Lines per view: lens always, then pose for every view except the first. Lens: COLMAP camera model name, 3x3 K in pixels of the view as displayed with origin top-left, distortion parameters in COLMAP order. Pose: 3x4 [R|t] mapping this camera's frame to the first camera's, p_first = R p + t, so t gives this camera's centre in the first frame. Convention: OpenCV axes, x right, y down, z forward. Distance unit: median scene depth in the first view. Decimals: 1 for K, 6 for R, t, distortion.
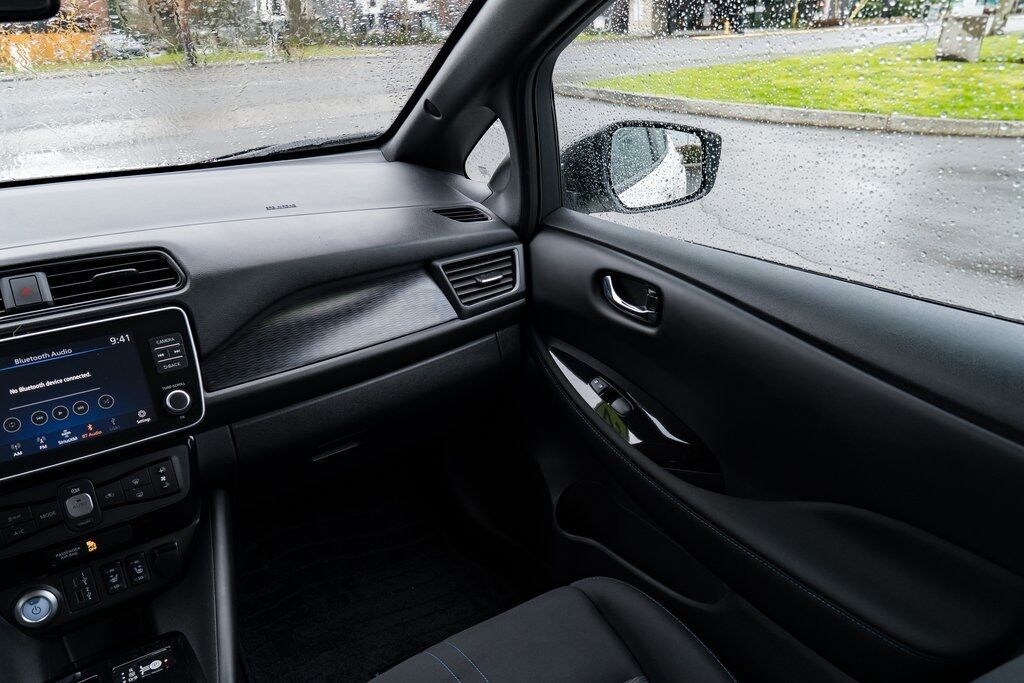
lens RADIAL K [[694.7, 0, 509.9], [0, 694.7, 351.3], [0, 0, 1]] dist [-0.027653, 0.016134]
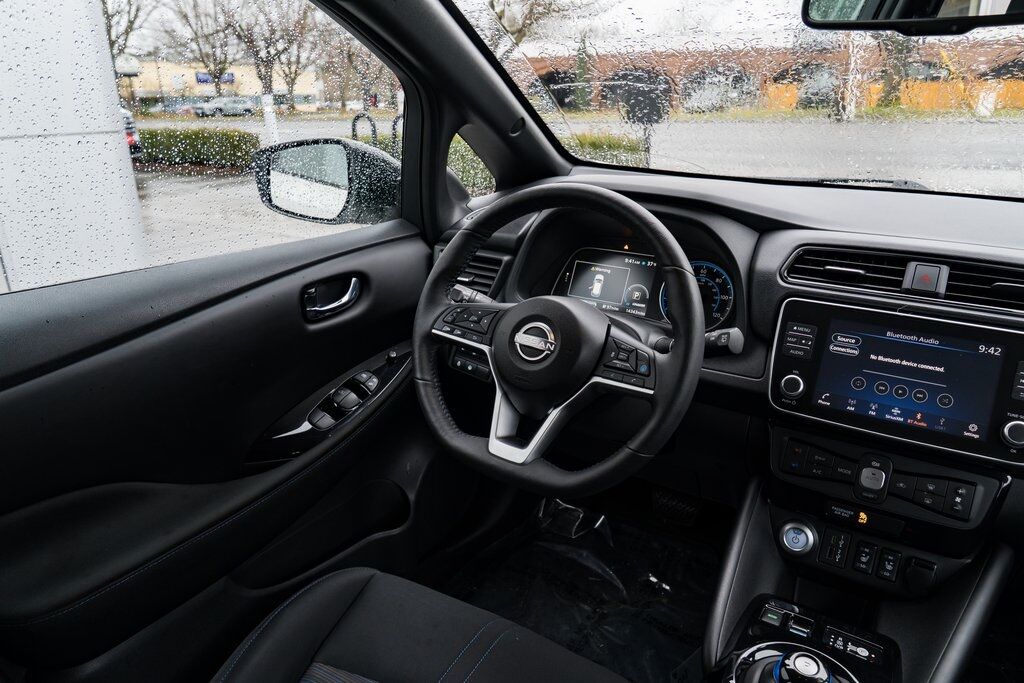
lens RADIAL K [[694.7, 0, 509.2], [0, 694.7, 344.9], [0, 0, 1]] dist [-0.027653, 0.016134]
pose [[0.401906, 0.332089, -0.853340, -0.011494], [-0.388643, 0.905679, 0.169415, 0.070238], [0.829113, 0.263556, 0.493062, -0.038026]]
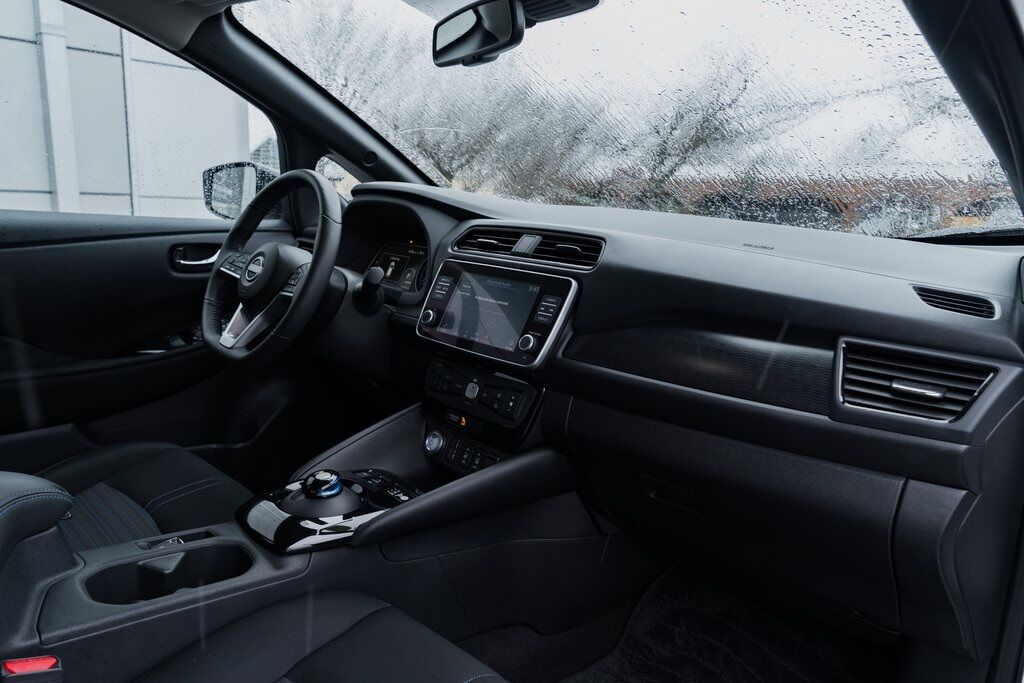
lens RADIAL K [[694.7, 0, 506.0], [0, 694.7, 355.0], [0, 0, 1]] dist [-0.027653, 0.016134]
pose [[0.167567, 0.235969, -0.957204, 0.664708], [-0.458880, 0.878010, 0.136115, -0.058348], [0.872554, 0.416433, 0.255407, 0.631151]]
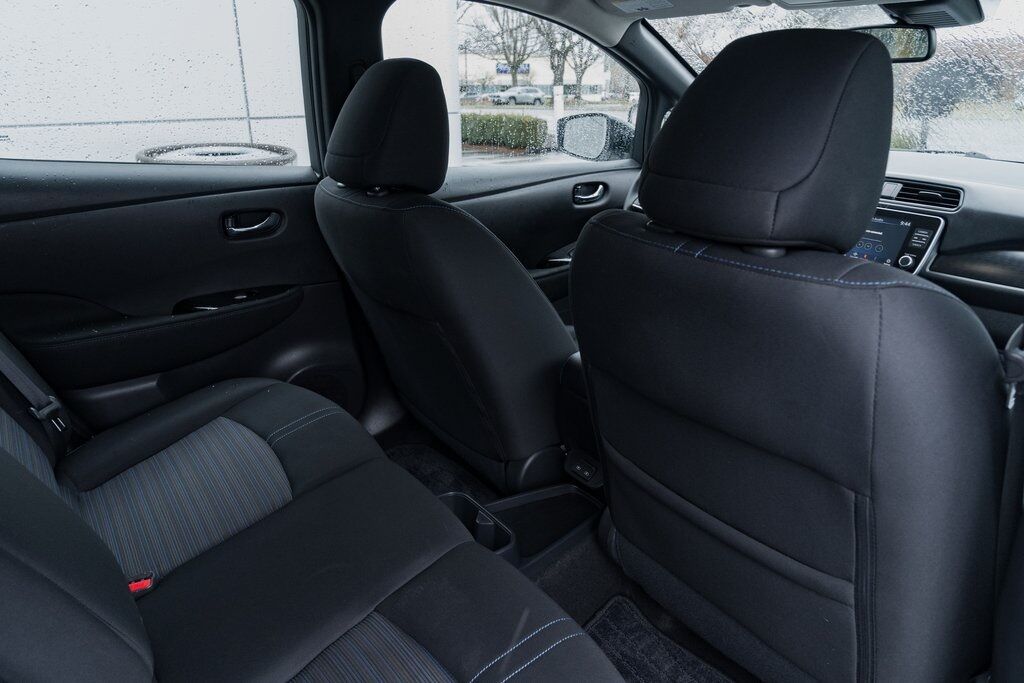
lens RADIAL K [[694.7, 0, 513.7], [0, 694.7, 347.5], [0, 0, 1]] dist [-0.027653, 0.016134]
pose [[0.037072, 0.375218, -0.926195, 1.217603], [-0.421380, 0.846274, 0.325974, 0.101291], [0.906126, 0.378196, 0.189483, -0.204512]]
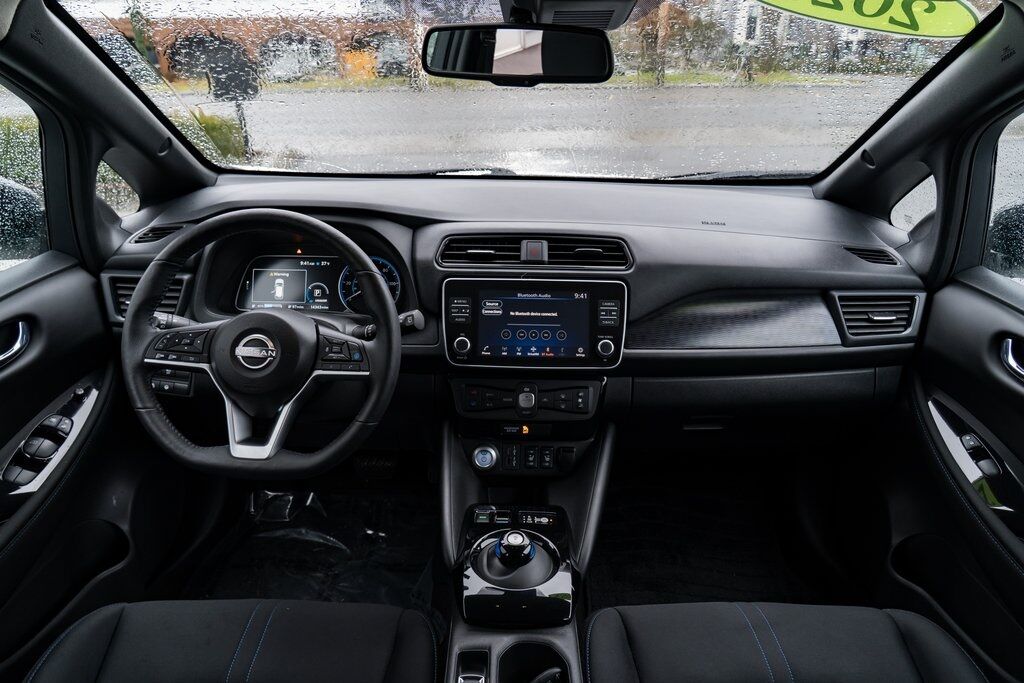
lens RADIAL K [[694.7, 0, 512.9], [0, 694.7, 346.5], [0, 0, 1]] dist [-0.027653, 0.016134]
pose [[0.825891, 0.239911, -0.510243, 0.071181], [-0.257562, 0.965549, 0.037095, 0.062384], [0.501564, 0.100783, 0.859230, -0.273805]]
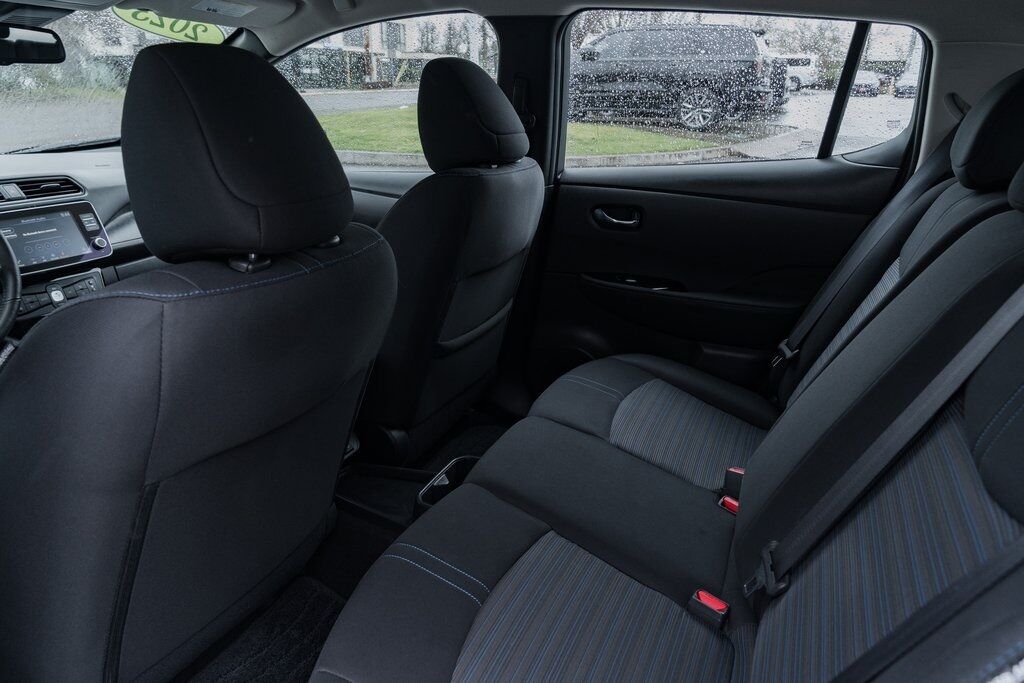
lens RADIAL K [[694.7, 0, 515.0], [0, 694.7, 345.7], [0, 0, 1]] dist [-0.027653, 0.016134]
pose [[0.837222, -0.163187, 0.521948, -0.541946], [0.205039, 0.978484, -0.022966, 0.643372], [-0.506970, 0.126247, 0.852668, -1.291047]]
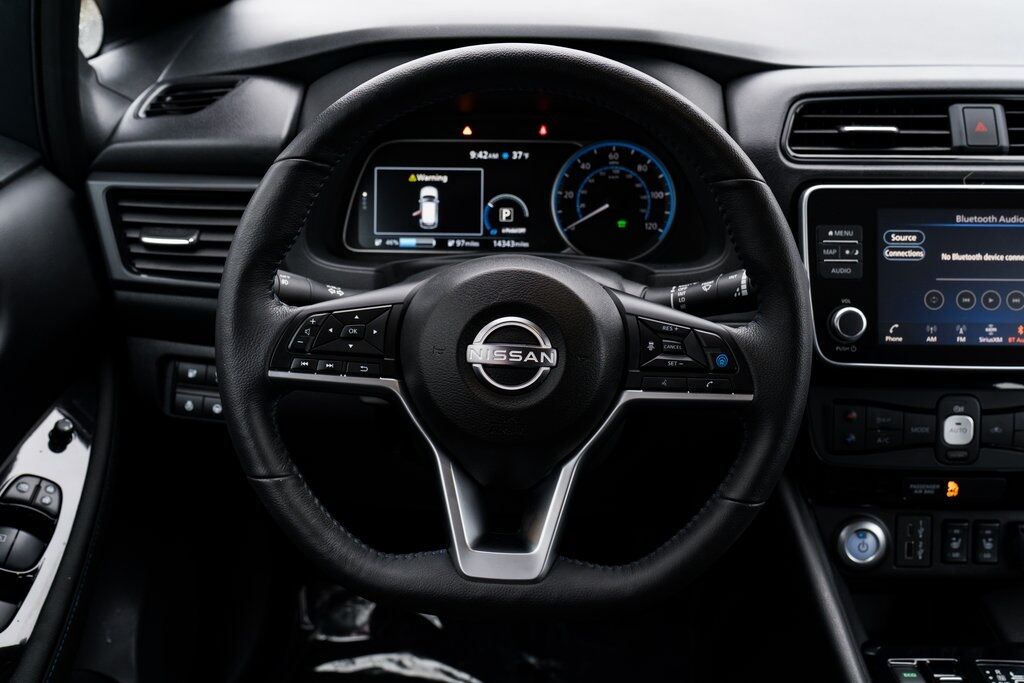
lens RADIAL K [[1162.0, 0, 516.1], [0, 1162.0, 345.4], [0, 0, 1]] dist [0.013178, 0.000000]
pose [[0.825774, 0.262710, -0.499080, -0.394487], [-0.248125, 0.963877, 0.096829, 0.125746], [0.506490, 0.043875, 0.861129, -0.275645]]
